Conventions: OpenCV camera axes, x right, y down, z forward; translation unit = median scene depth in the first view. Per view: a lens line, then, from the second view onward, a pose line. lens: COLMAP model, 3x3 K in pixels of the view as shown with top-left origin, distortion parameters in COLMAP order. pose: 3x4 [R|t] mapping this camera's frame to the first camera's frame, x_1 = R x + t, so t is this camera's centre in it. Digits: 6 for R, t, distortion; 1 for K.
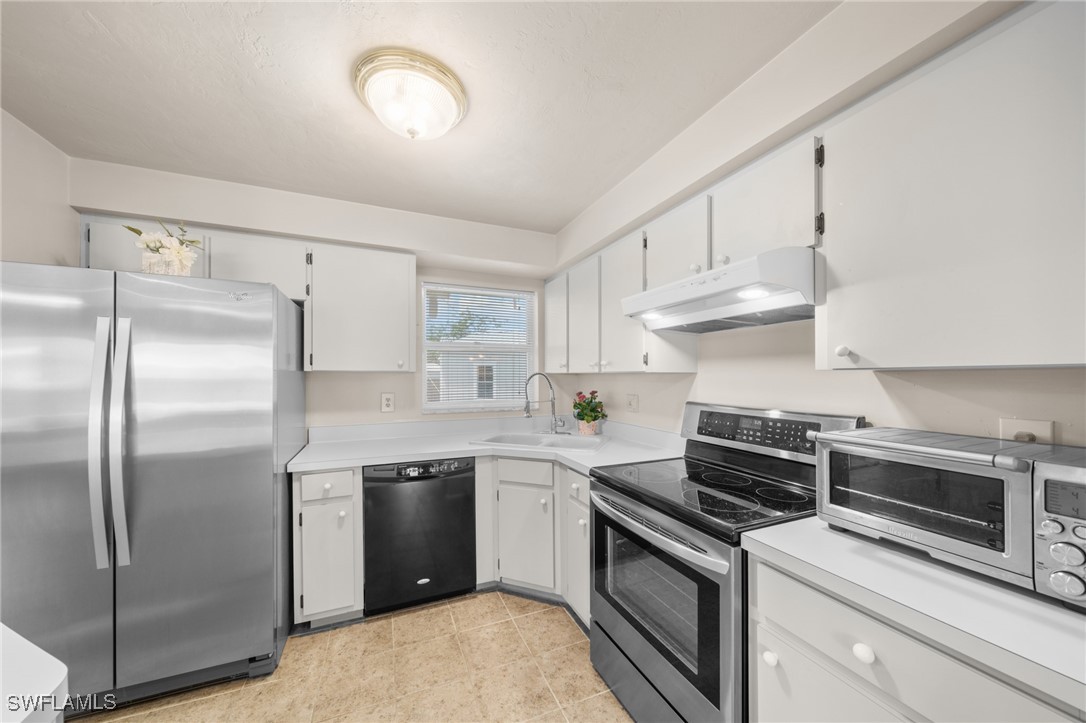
lens RADIAL K [[374.9, 0, 539.2], [0, 374.9, 376.7], [0, 0, 1]] dist [-0.003522, 0.000426]
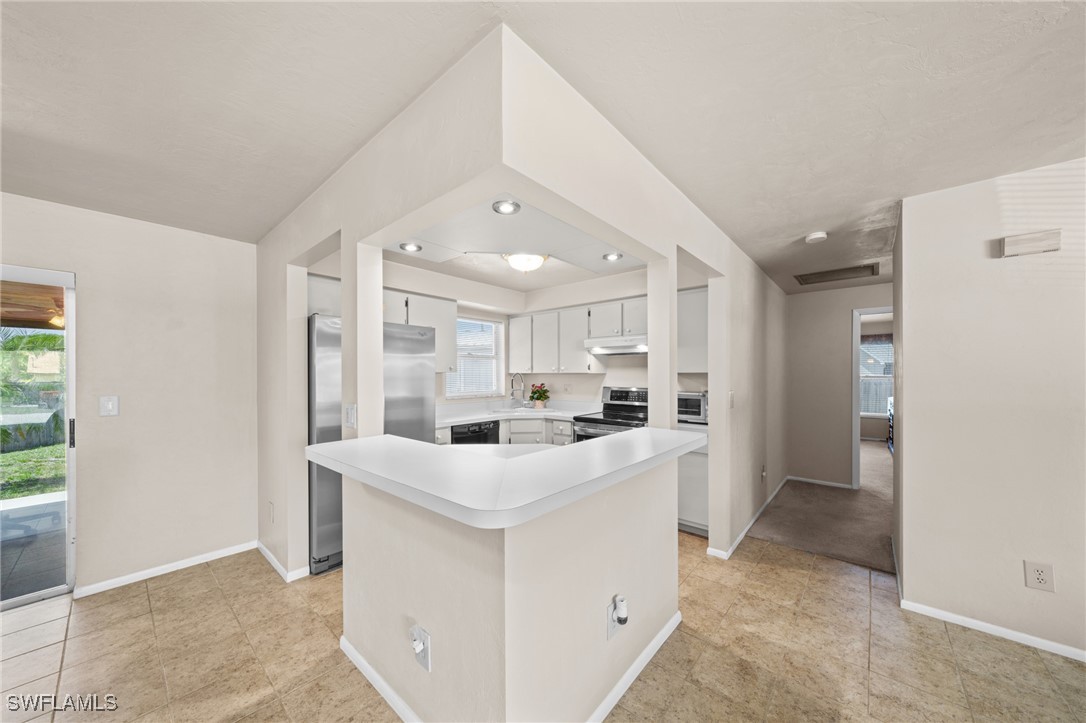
lens RADIAL K [[374.9, 0, 539.7], [0, 374.9, 376.3], [0, 0, 1]] dist [-0.003522, 0.000426]
pose [[0.899067, -0.004046, 0.437793, -0.918339], [0.002075, 0.999985, 0.004980, -0.005390], [-0.437807, -0.003569, 0.899062, -0.820888]]
